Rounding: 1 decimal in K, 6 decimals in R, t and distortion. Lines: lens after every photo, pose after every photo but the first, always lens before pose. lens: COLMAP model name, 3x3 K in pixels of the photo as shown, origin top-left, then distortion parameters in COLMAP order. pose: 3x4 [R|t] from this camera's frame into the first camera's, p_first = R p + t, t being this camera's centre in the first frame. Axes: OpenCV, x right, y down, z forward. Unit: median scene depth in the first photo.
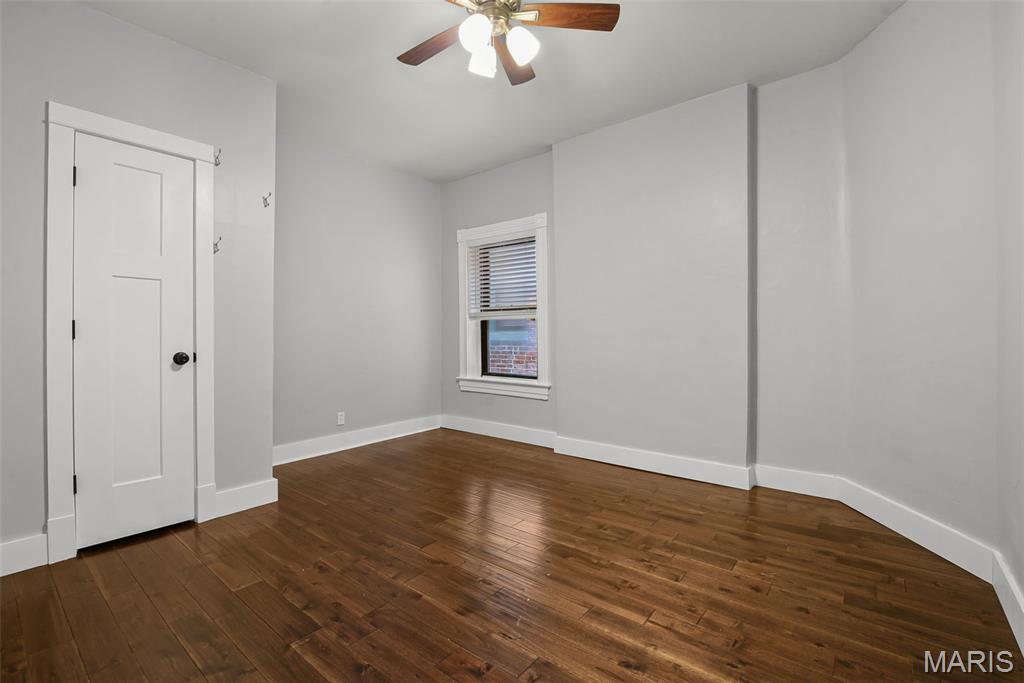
lens RADIAL K [[450.4, 0, 504.9], [0, 450.4, 344.2], [0, 0, 1]] dist [-0.004268, -0.003161]
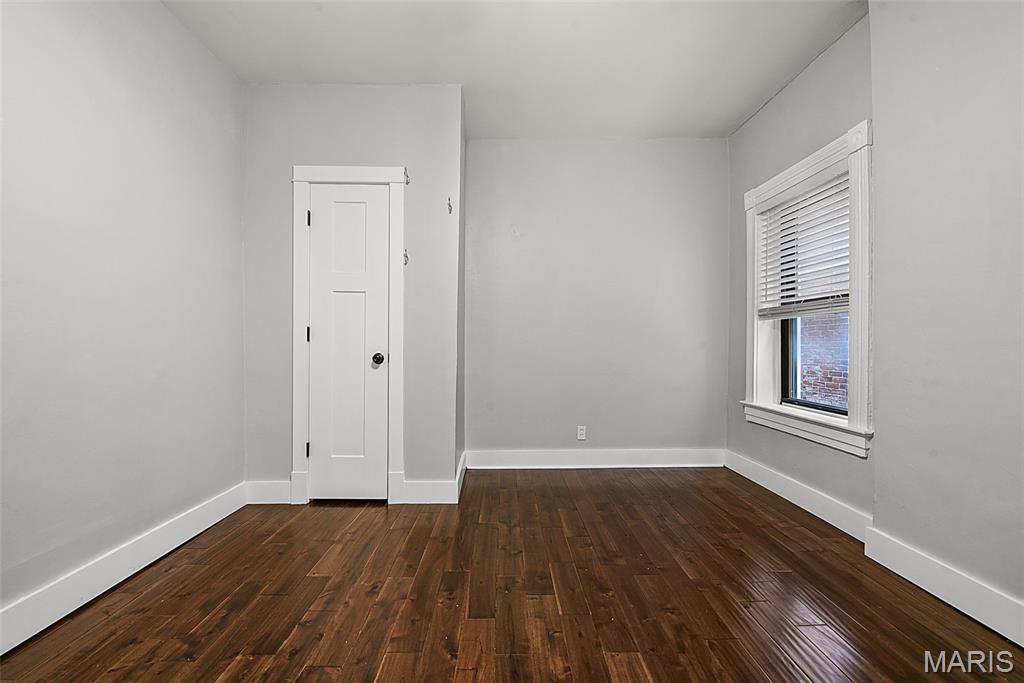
lens RADIAL K [[450.4, 0, 504.0], [0, 450.4, 355.8], [0, 0, 1]] dist [-0.004268, -0.003161]
pose [[0.645220, 0.026898, -0.763523, 0.326284], [-0.022880, 0.999612, 0.015881, -0.001294], [0.763654, 0.007223, 0.645585, 0.431442]]
